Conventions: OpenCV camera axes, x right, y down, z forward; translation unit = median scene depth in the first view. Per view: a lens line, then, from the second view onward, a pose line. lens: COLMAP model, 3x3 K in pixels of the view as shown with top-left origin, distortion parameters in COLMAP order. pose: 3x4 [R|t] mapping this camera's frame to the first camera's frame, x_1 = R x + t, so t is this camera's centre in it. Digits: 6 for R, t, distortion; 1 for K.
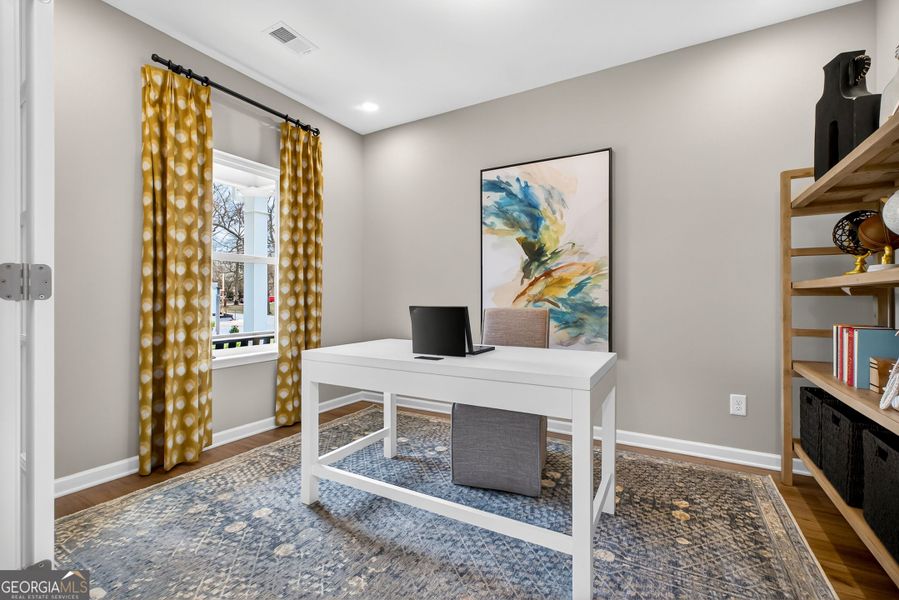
lens RADIAL K [[398.4, 0, 467.1], [0, 398.4, 297.4], [0, 0, 1]] dist [0.001347, -0.000230]
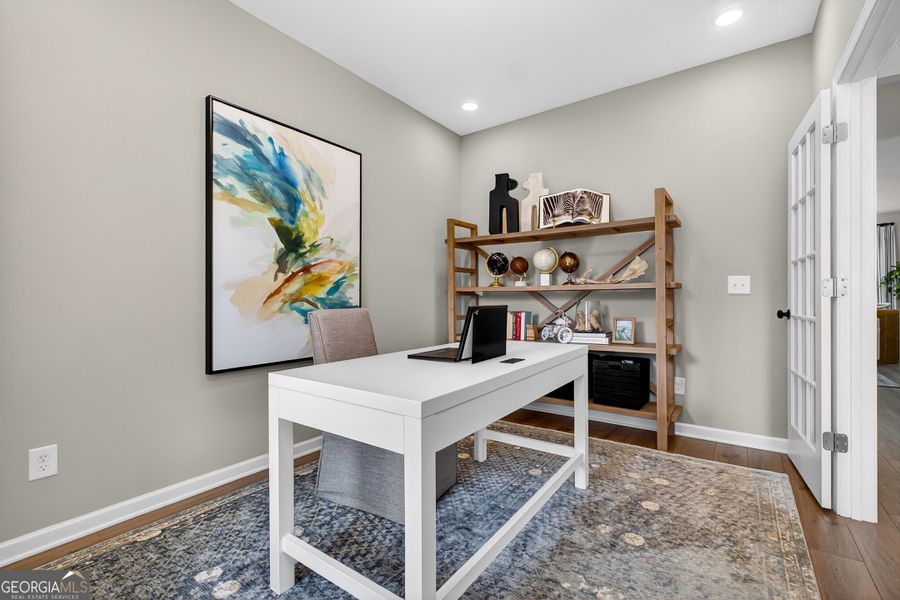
lens RADIAL K [[398.9, 0, 450.3], [0, 398.9, 298.1], [0, 0, 1]] dist [0.001347, -0.000230]
pose [[0.113102, -0.007146, 0.993558, -1.747006], [0.000633, 0.999974, 0.007120, -0.010168], [-0.993583, -0.000177, 0.113104, 1.737229]]
